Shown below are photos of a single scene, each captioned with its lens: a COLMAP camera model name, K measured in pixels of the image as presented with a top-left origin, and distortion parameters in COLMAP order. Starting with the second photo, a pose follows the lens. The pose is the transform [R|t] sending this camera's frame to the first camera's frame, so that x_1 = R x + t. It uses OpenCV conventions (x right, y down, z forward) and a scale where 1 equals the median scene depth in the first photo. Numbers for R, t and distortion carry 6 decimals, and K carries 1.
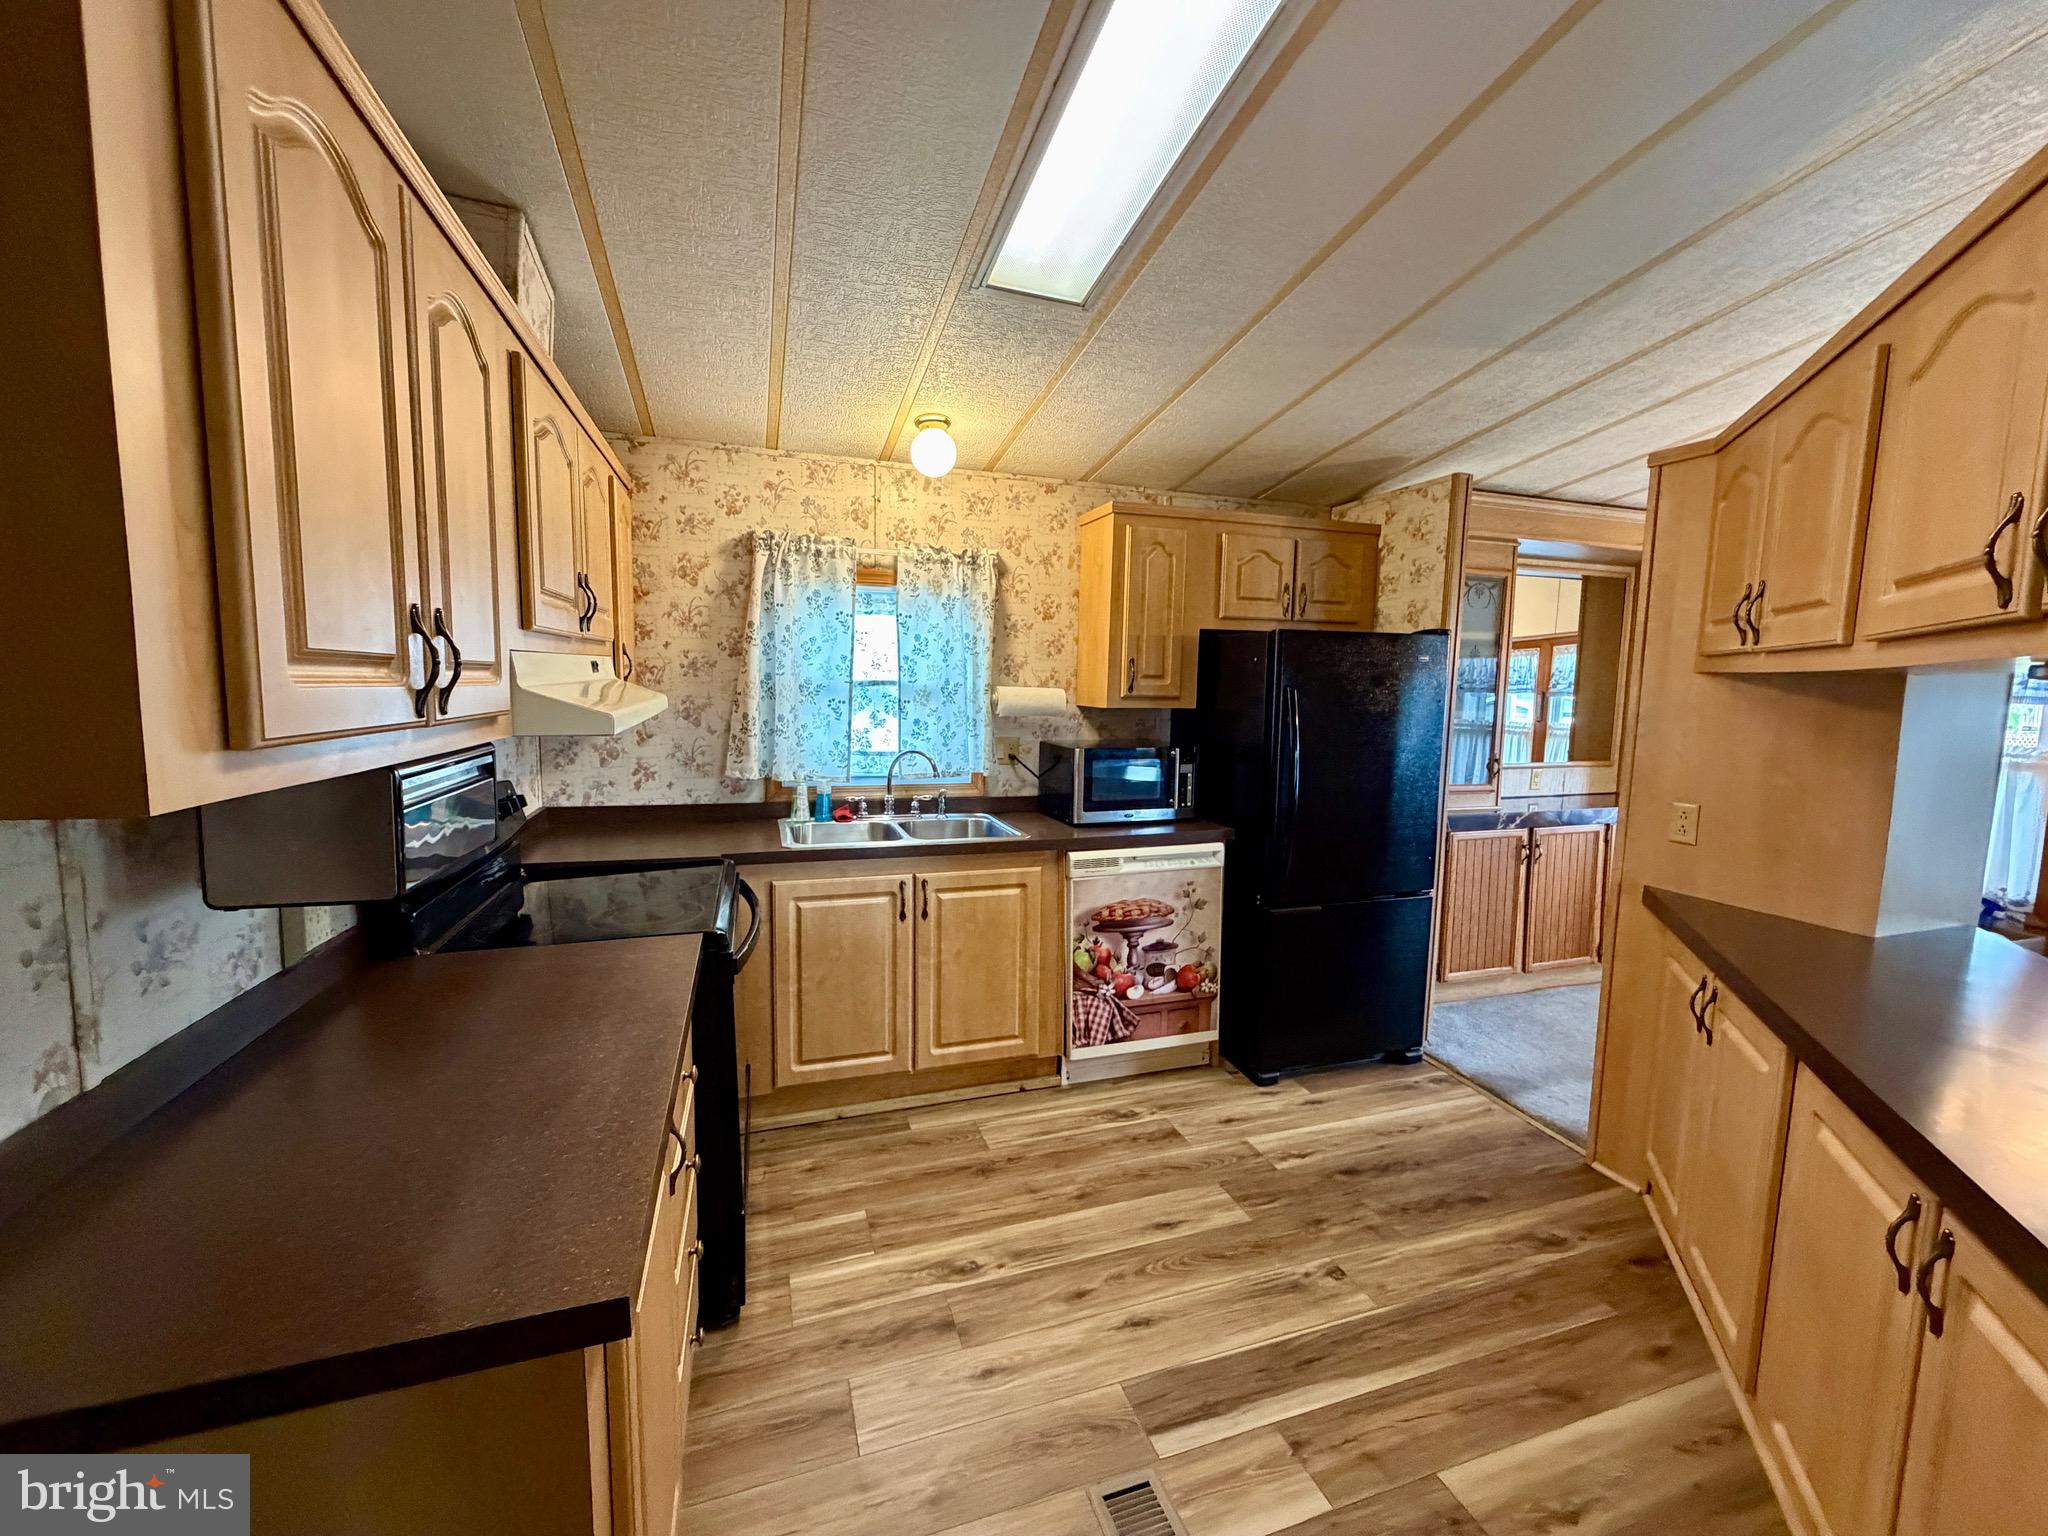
lens RADIAL K [[817.2, 0, 1020.7], [0, 817.2, 766.2], [0, 0, 1]] dist [0.002806, 0.000071]
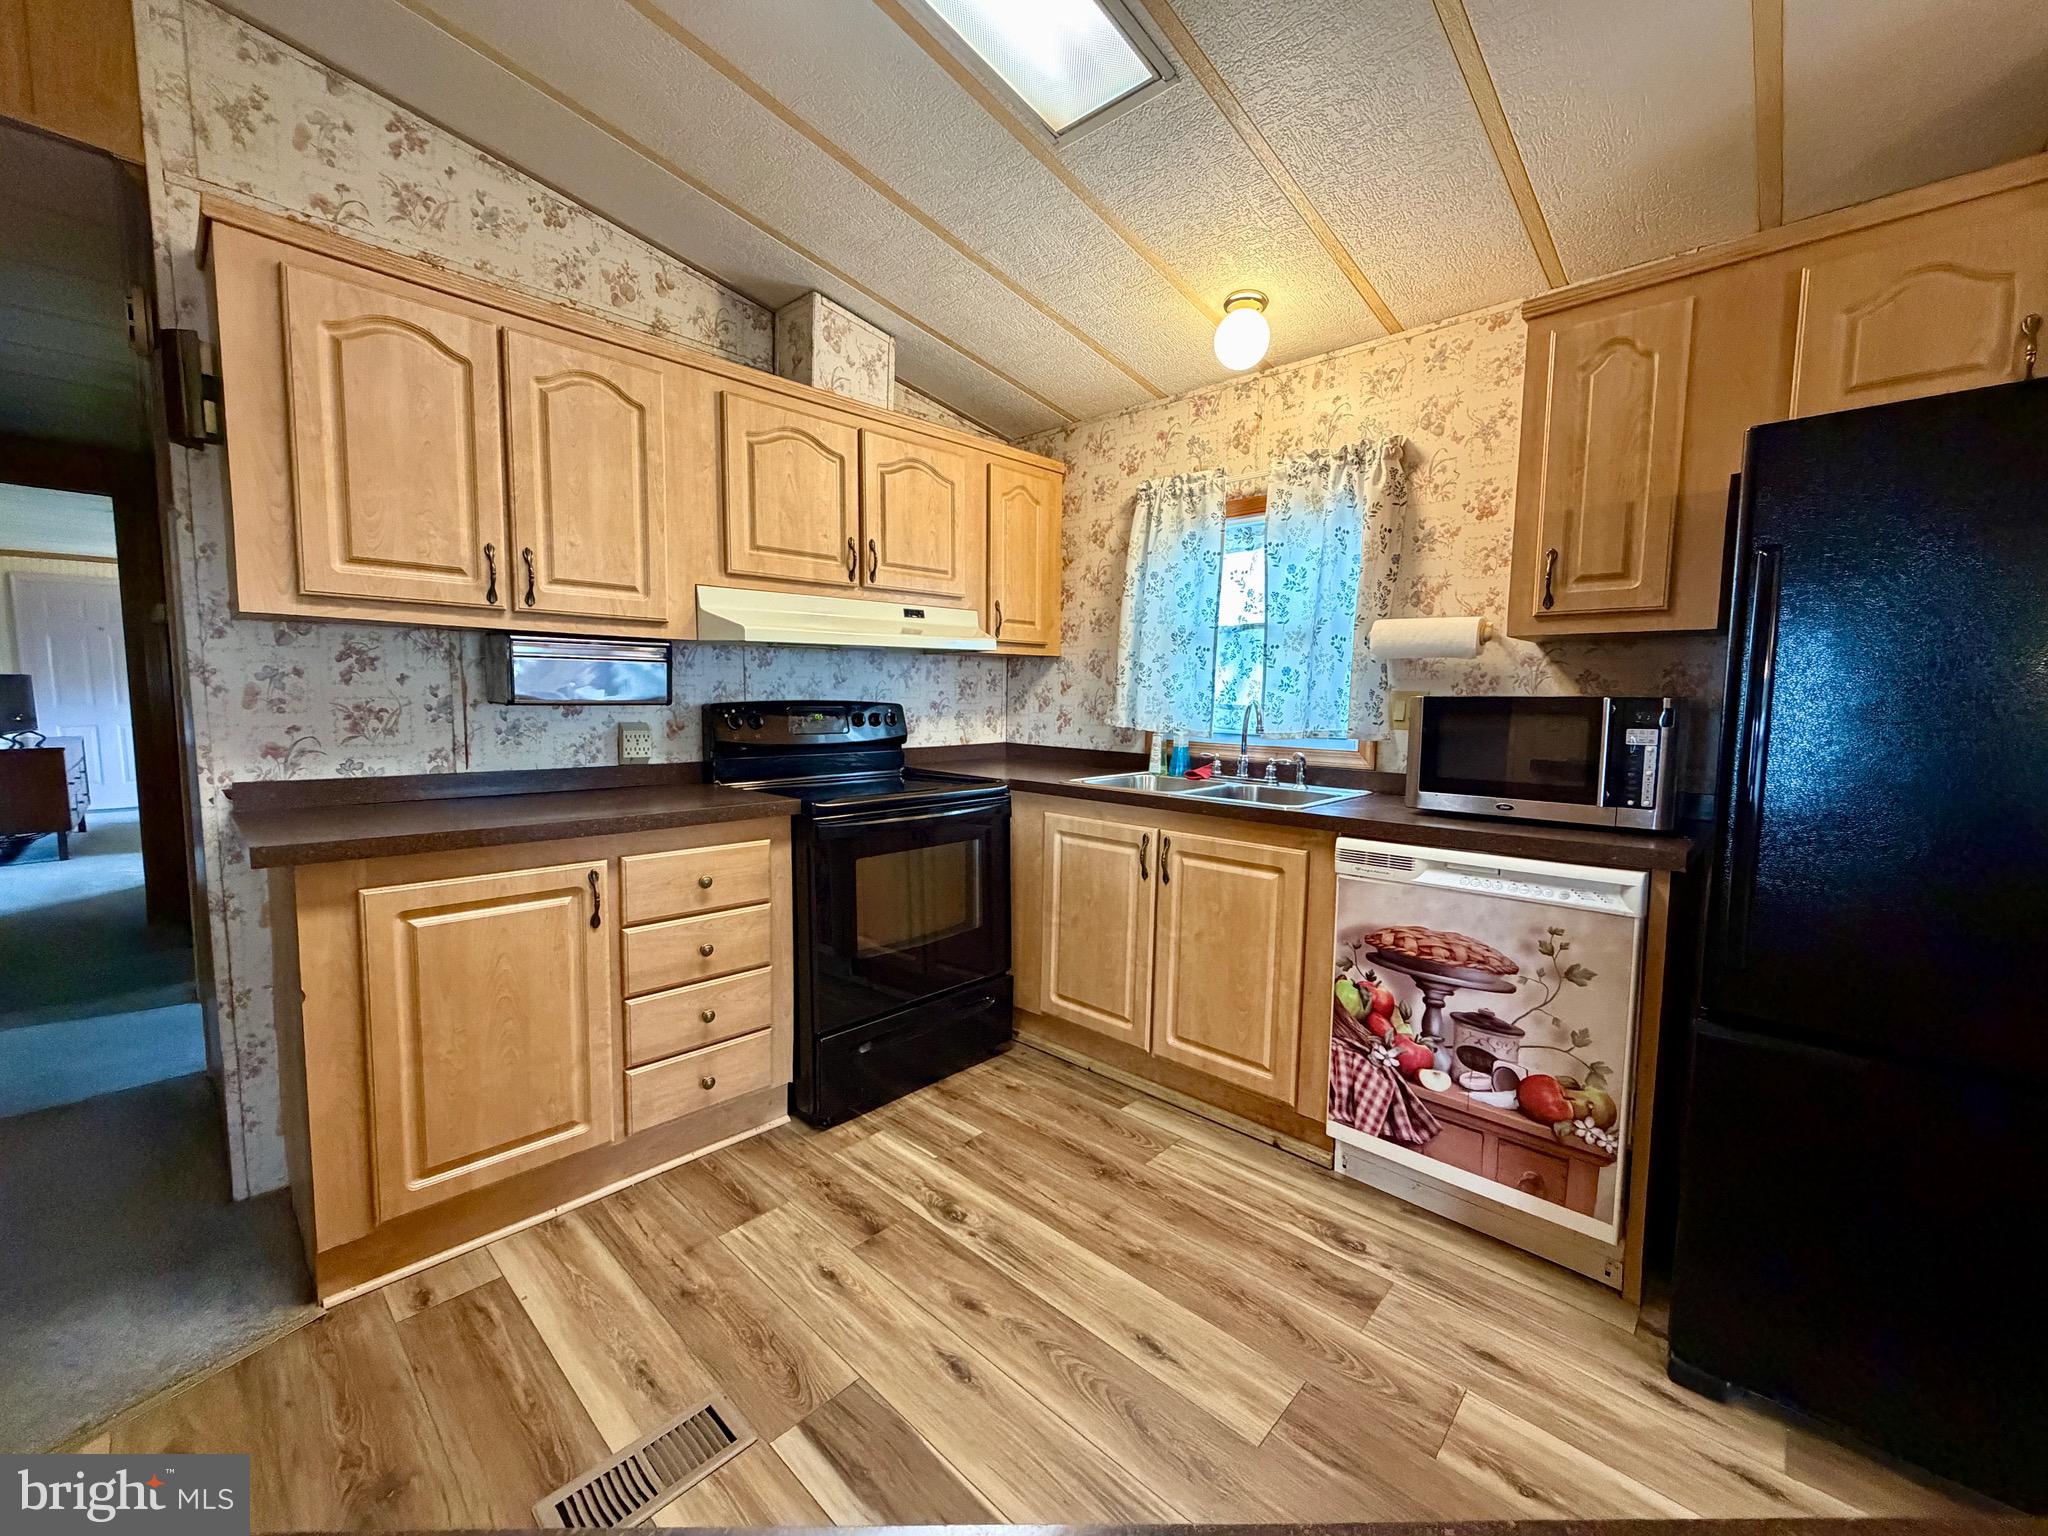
lens RADIAL K [[817.2, 0, 1020.7], [0, 817.2, 766.2], [0, 0, 1]] dist [0.002806, 0.000071]
pose [[0.474751, 0.066752, -0.877585, 0.528212], [-0.095483, 0.995141, 0.024040, 0.053003], [0.874925, 0.072381, 0.478818, 0.408542]]
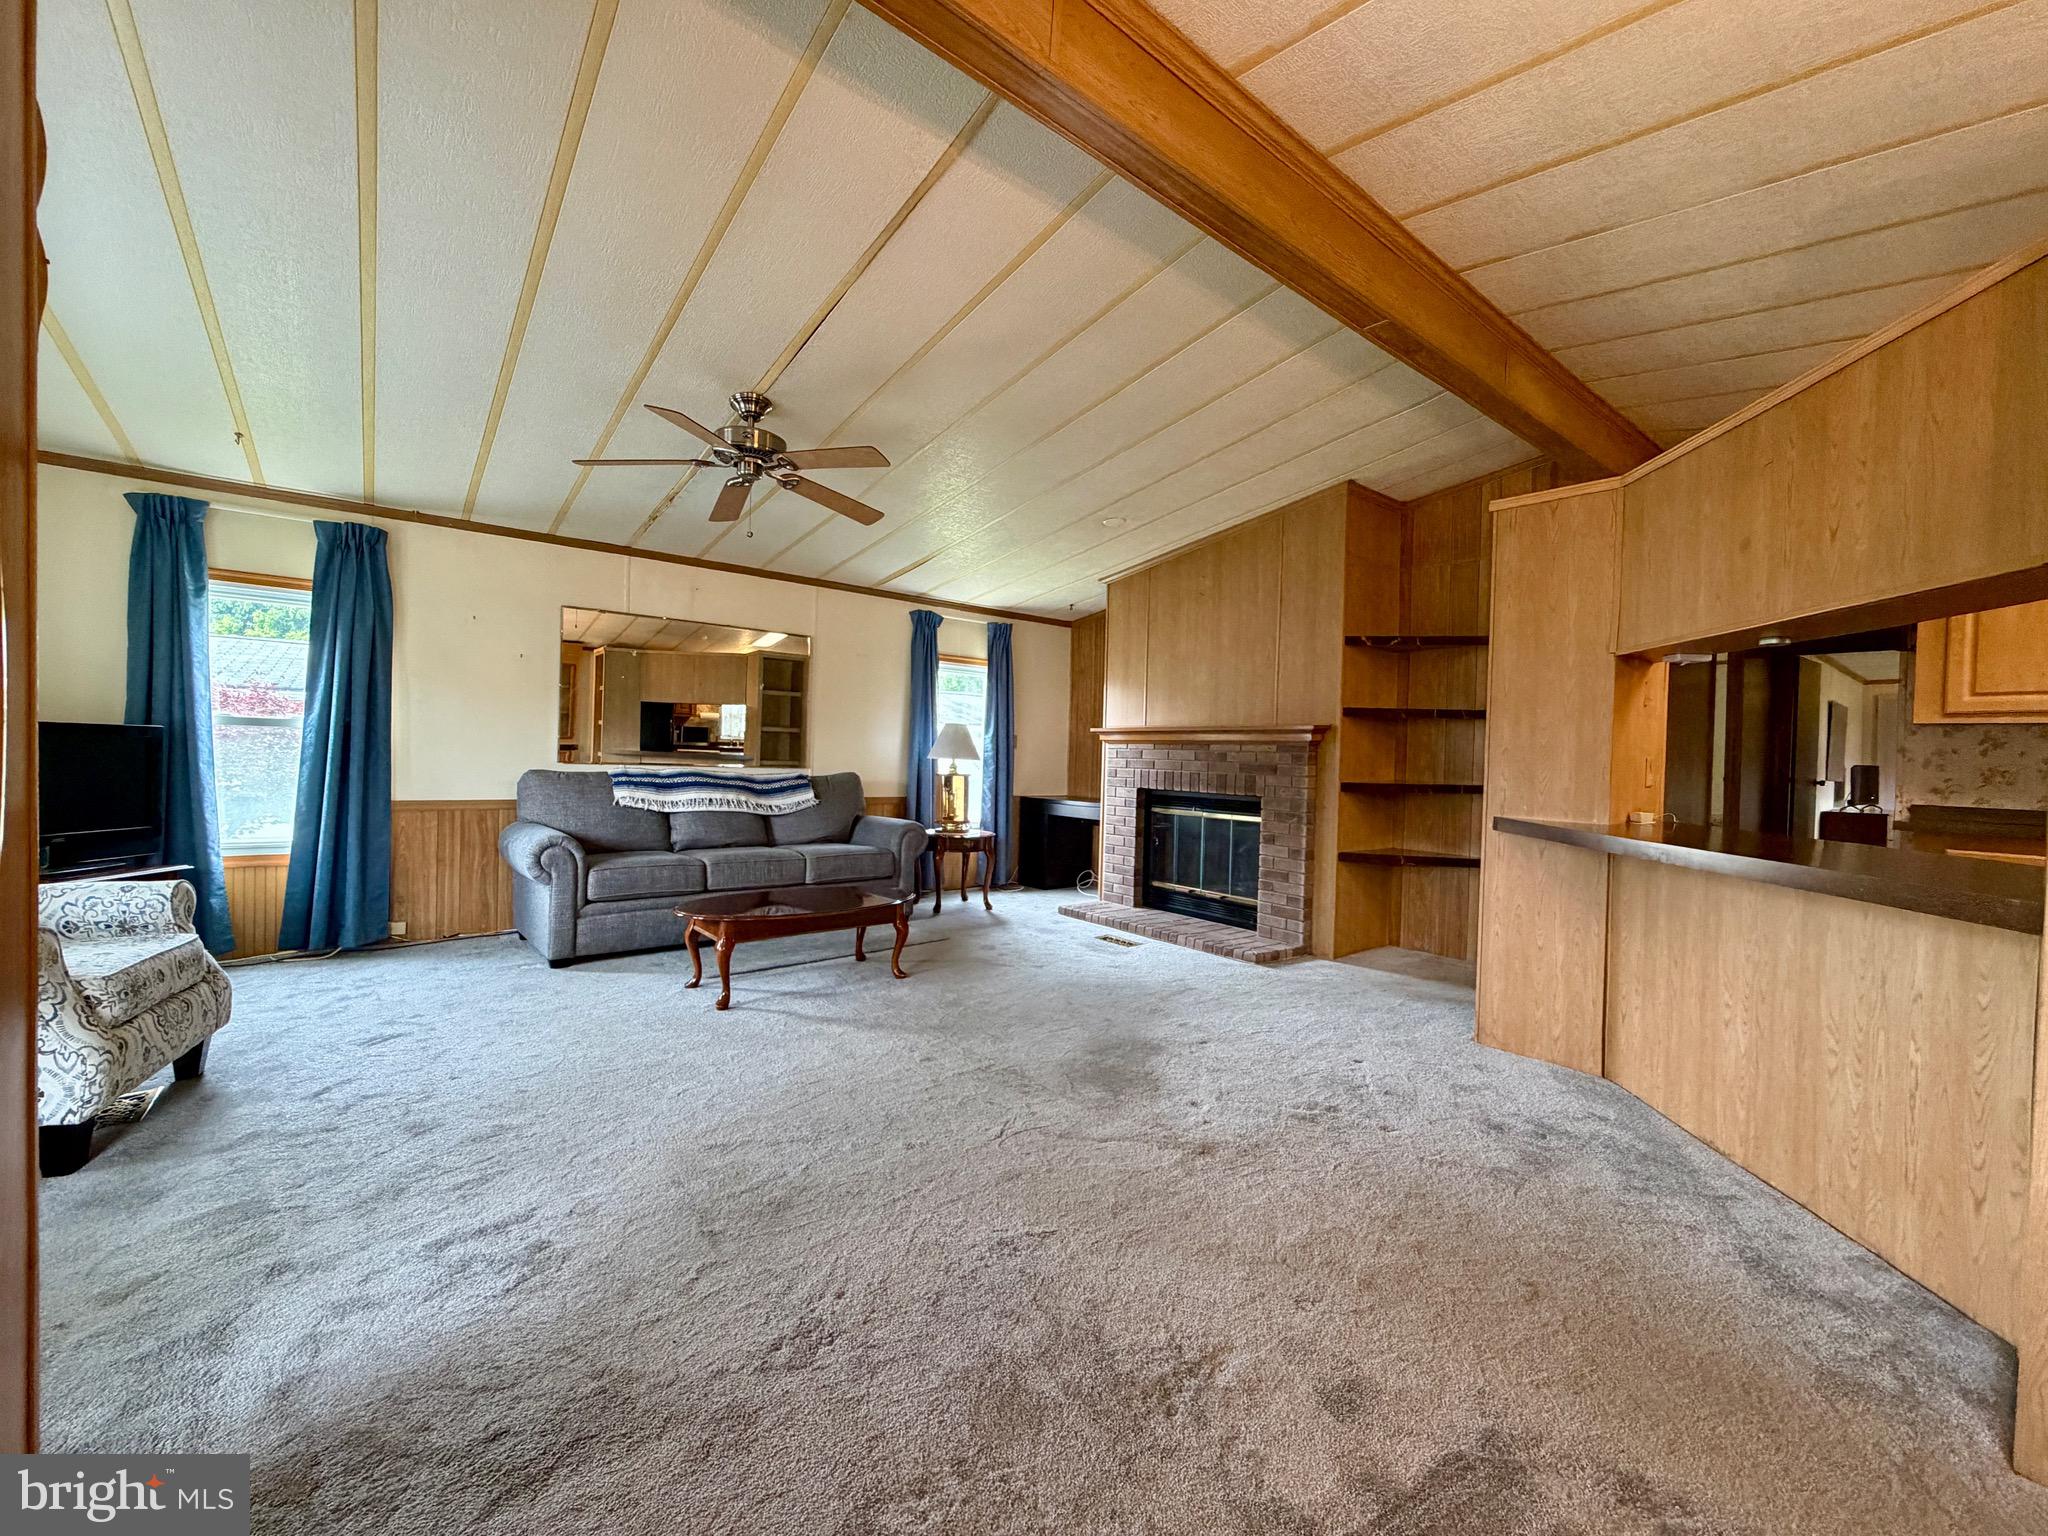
lens RADIAL K [[817.2, 0, 1020.7], [0, 817.2, 766.2], [0, 0, 1]] dist [0.002806, 0.000071]
pose [[-0.935849, -0.035738, -0.350585, 1.484192], [-0.076097, 0.991867, 0.102023, 0.052884], [0.344088, 0.122156, -0.930957, 0.904070]]
